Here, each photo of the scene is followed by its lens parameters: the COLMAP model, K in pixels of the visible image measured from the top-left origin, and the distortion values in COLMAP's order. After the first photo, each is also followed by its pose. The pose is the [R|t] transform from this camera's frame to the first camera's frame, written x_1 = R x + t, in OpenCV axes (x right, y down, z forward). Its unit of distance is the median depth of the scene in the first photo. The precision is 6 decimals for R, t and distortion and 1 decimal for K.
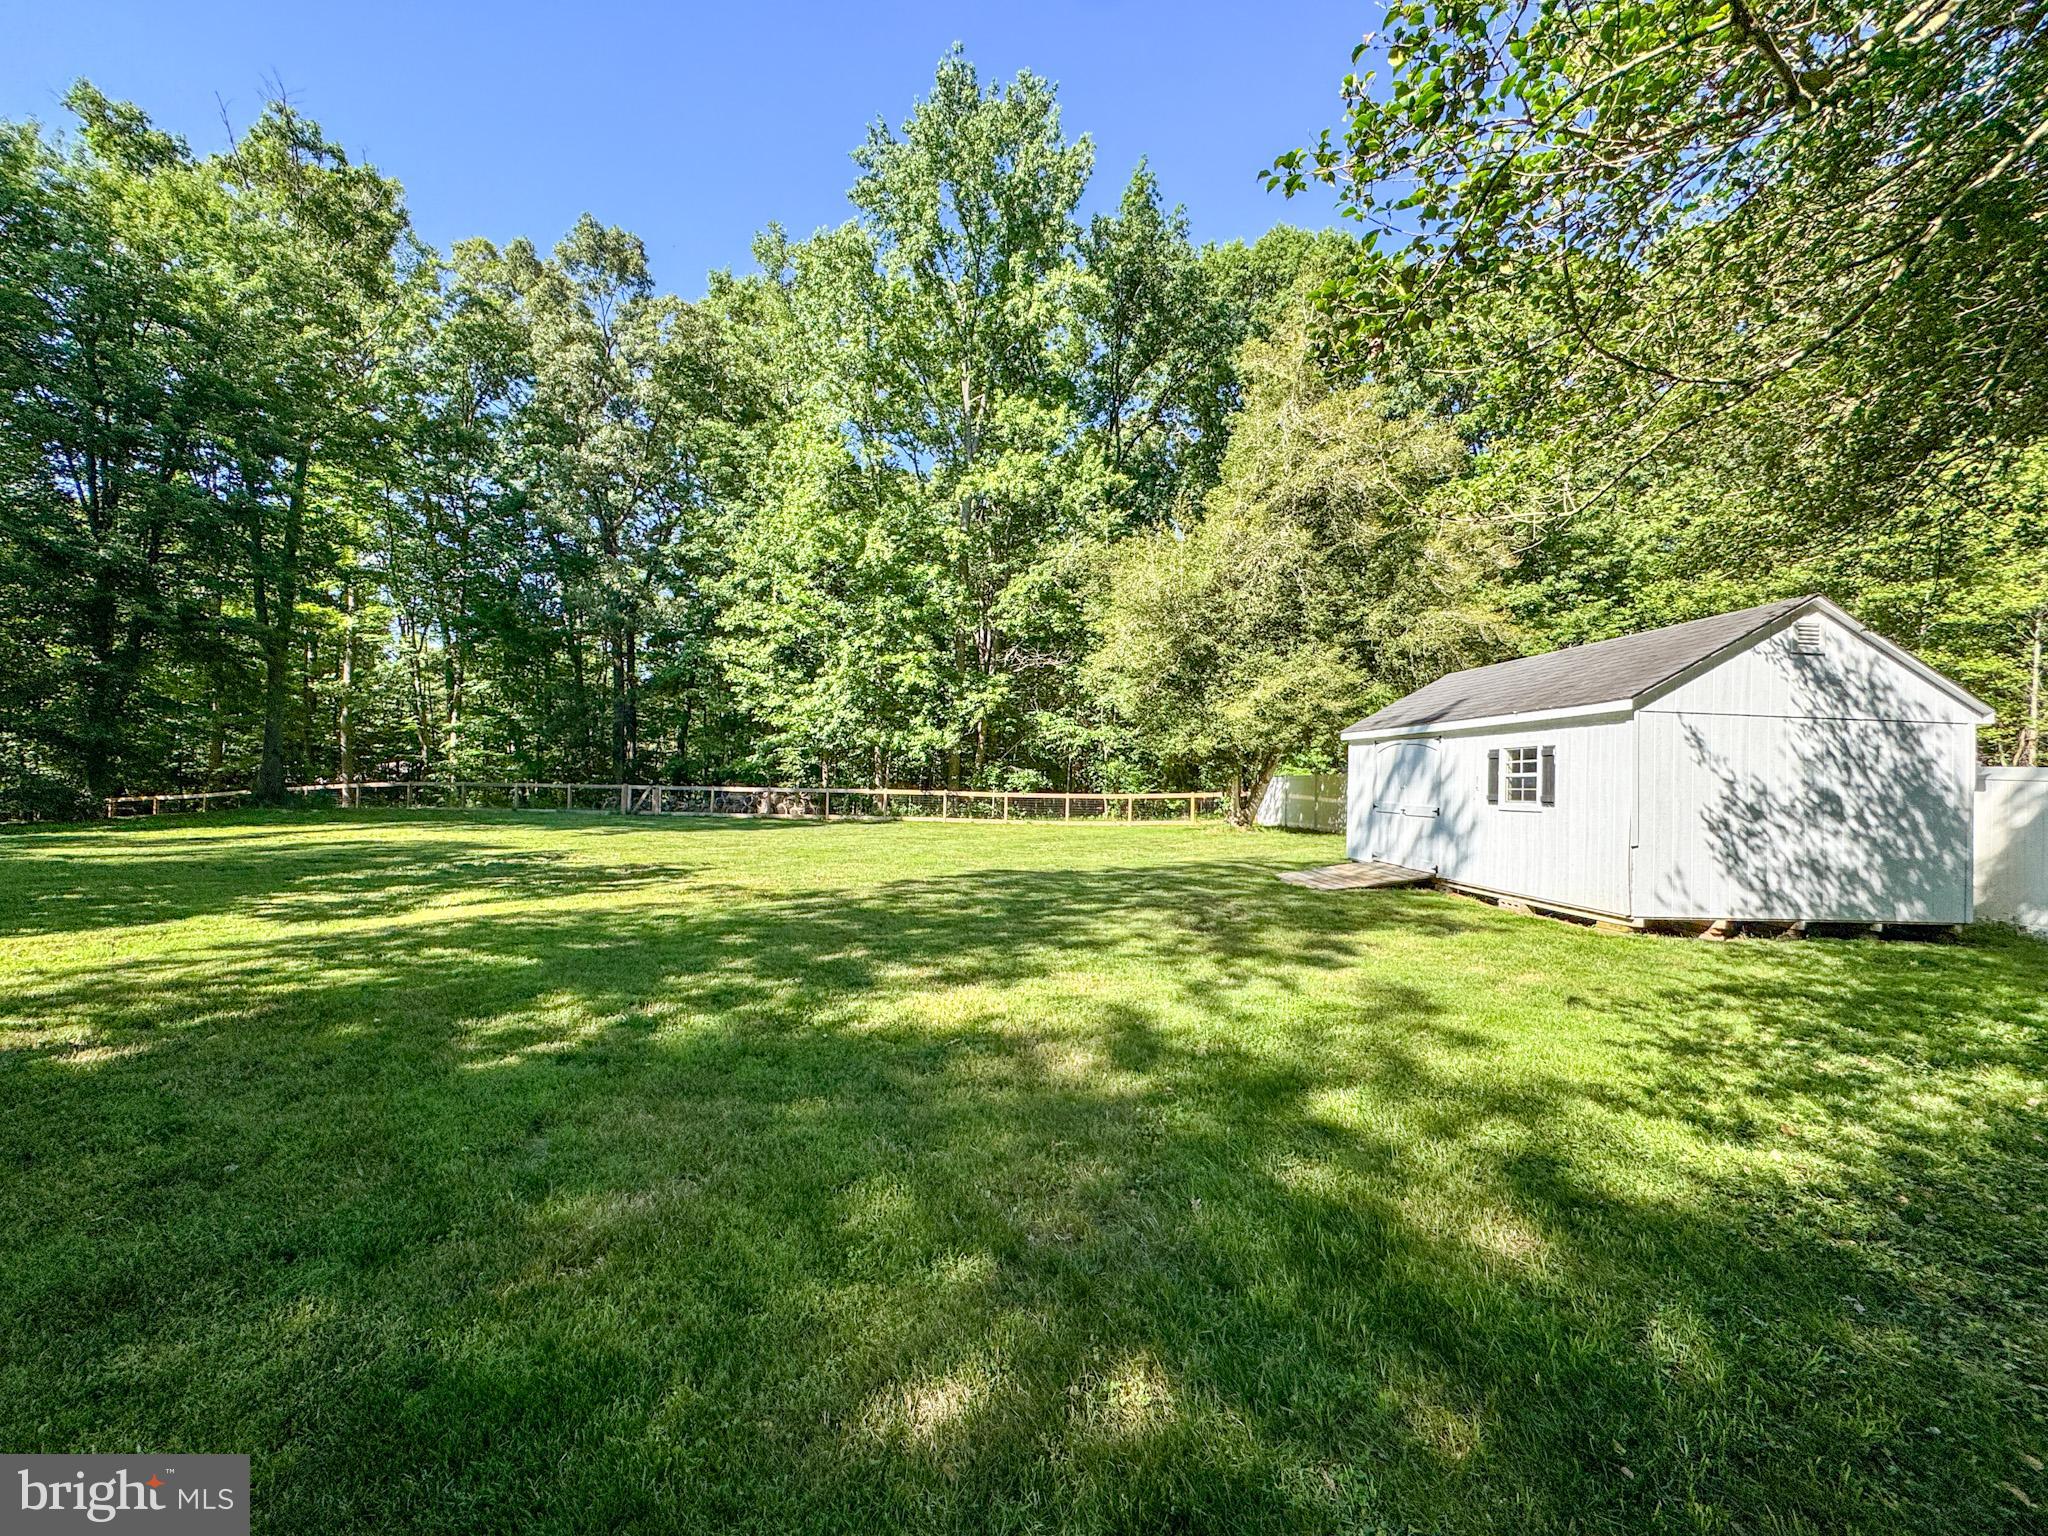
lens RADIAL K [[820.4, 0, 1024.0], [0, 820.4, 768.0], [0, 0, 1]] dist [0.008869, -0.000146]
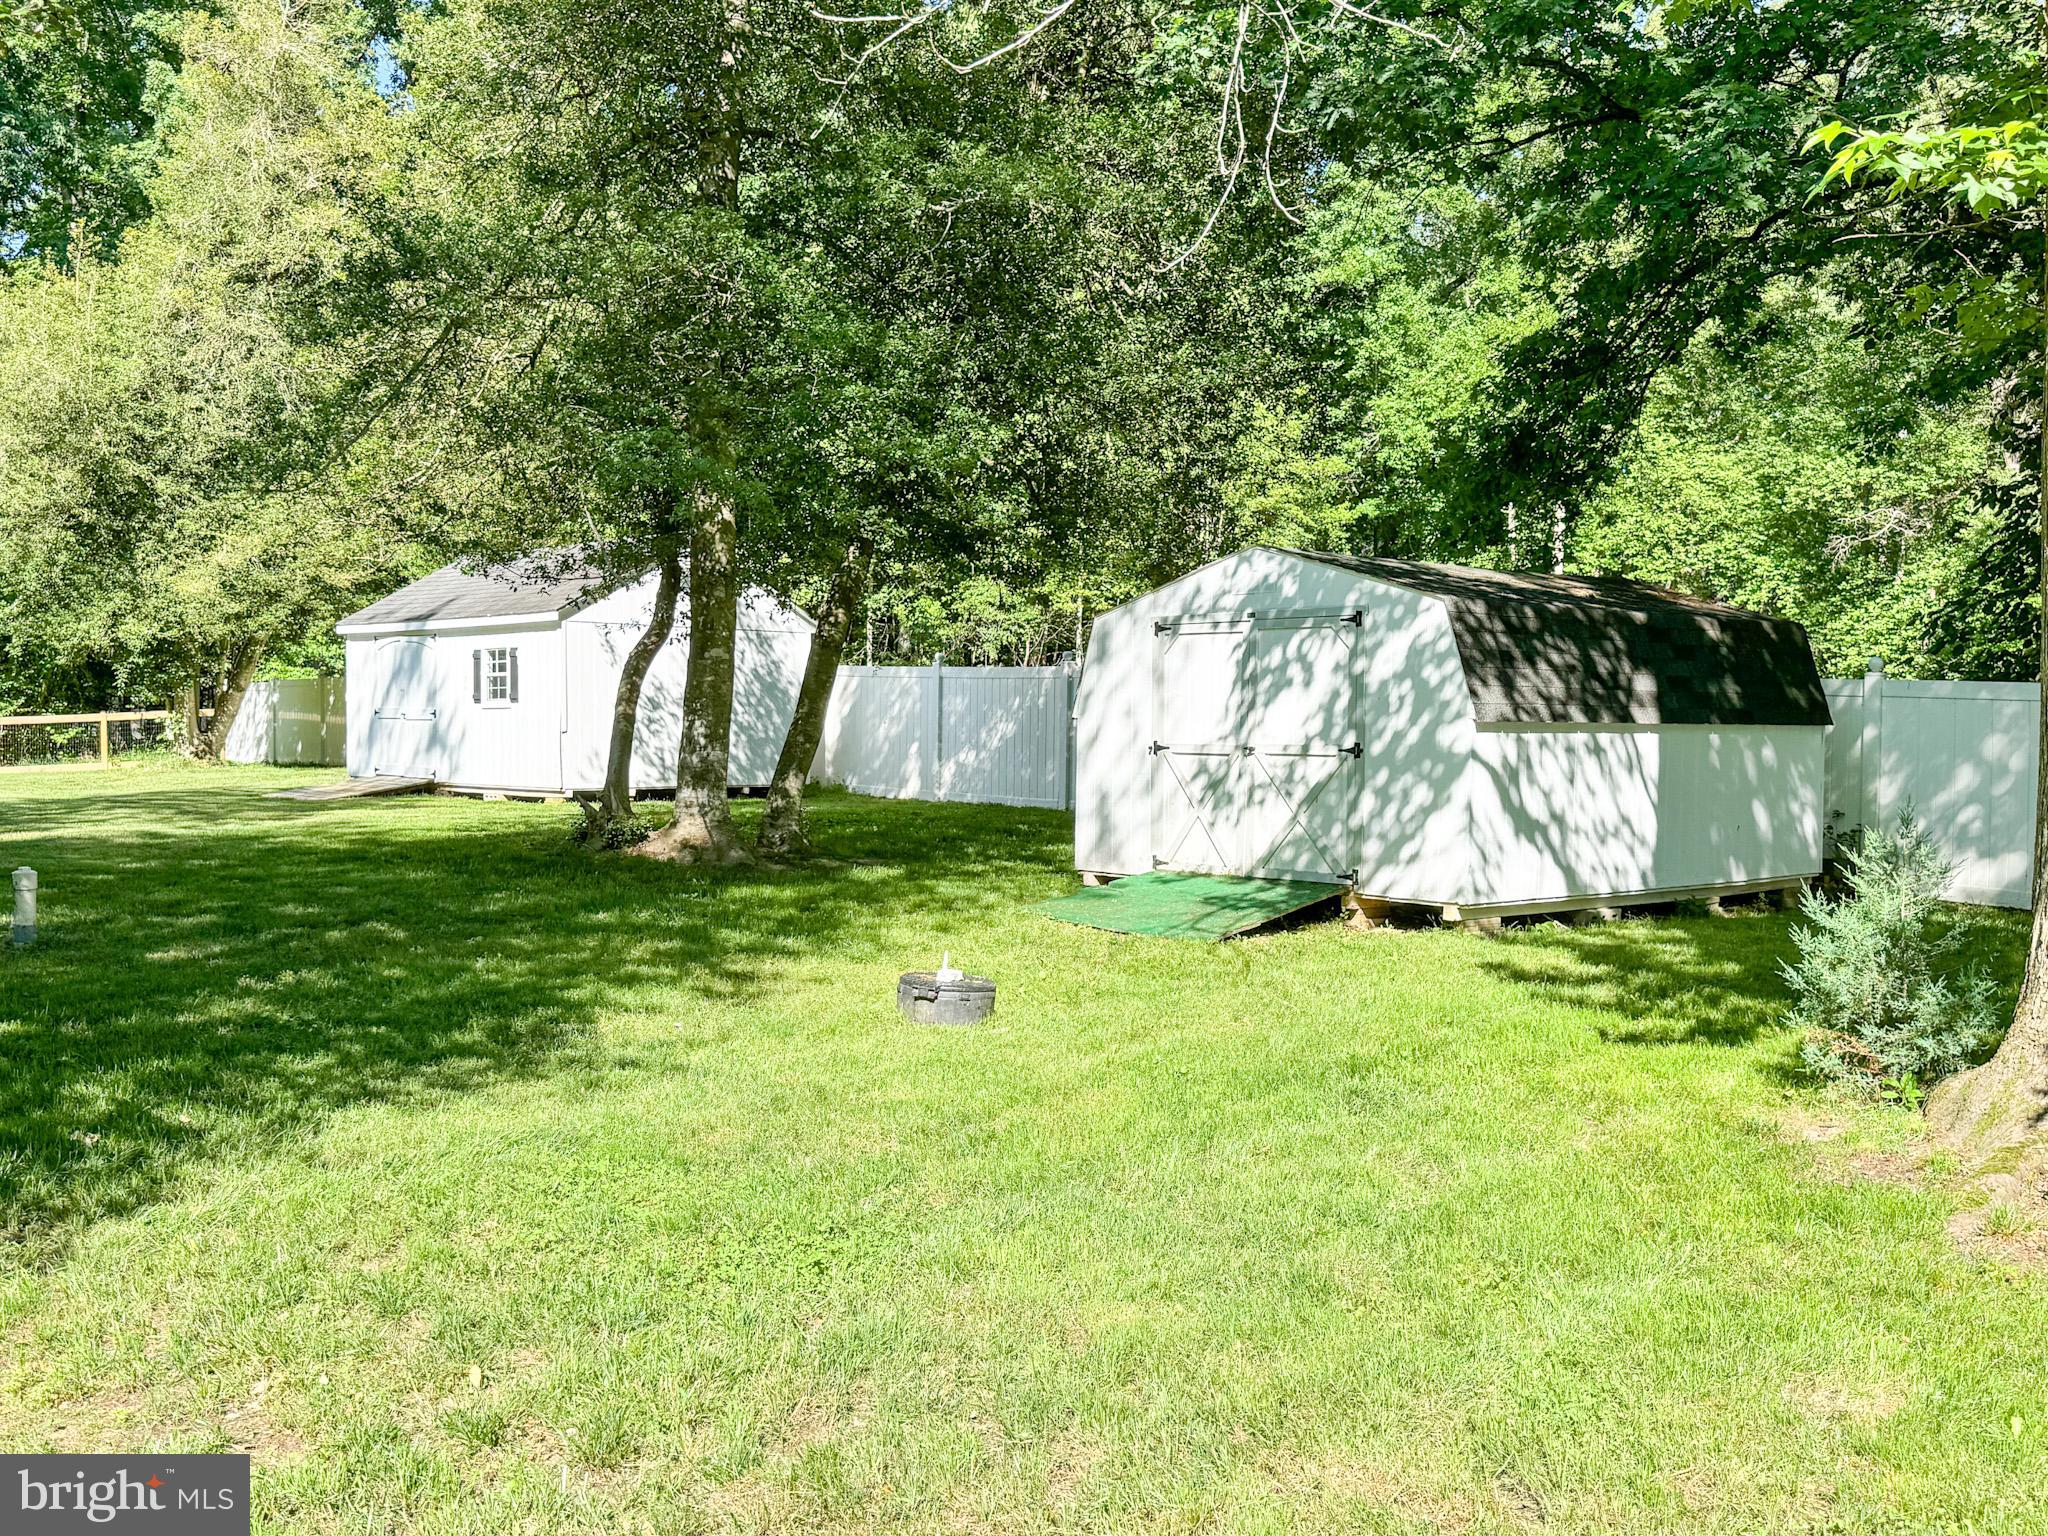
lens RADIAL K [[1769.7, 0, 1024.0], [0, 1769.7, 768.0], [0, 0, 1]] dist [0.006624, -0.013254]
pose [[0.759933, -0.038516, 0.648860, -0.161069], [0.001727, 0.998359, 0.057240, -0.000274], [-0.650000, -0.042378, 0.758752, -0.522022]]
